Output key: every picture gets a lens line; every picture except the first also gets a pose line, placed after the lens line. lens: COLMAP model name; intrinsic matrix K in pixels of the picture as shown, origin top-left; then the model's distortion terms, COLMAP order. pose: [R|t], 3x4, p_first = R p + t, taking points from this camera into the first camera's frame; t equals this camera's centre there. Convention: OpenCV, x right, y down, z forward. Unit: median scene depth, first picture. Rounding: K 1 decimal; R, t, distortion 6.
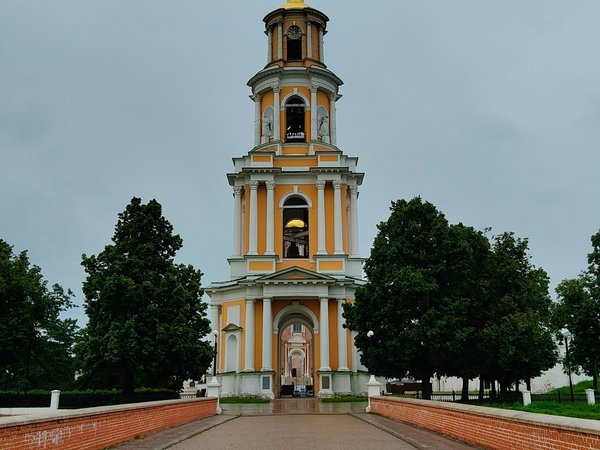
lens RADIAL K [[602.7, 0, 300.0], [0, 602.7, 225.0], [0, 0, 1]] dist [0.015054, 0.010021]
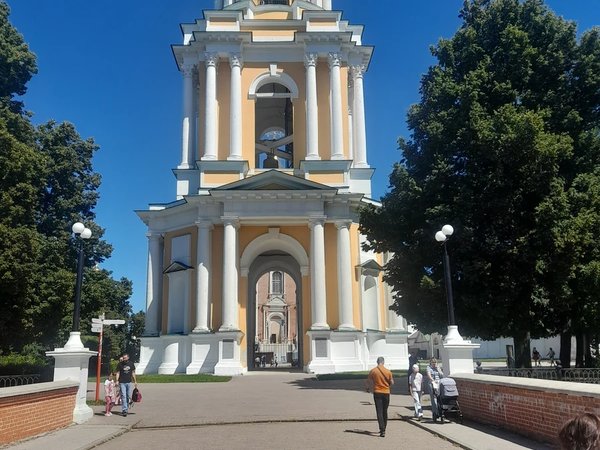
lens RADIAL K [[602.7, 0, 300.0], [0, 602.7, 225.0], [0, 0, 1]] dist [0.015054, 0.010021]
pose [[0.999367, -0.006954, 0.034882, -0.002280], [0.005216, 0.998752, 0.049673, 0.083156], [-0.035184, -0.049460, 0.998156, 0.310680]]
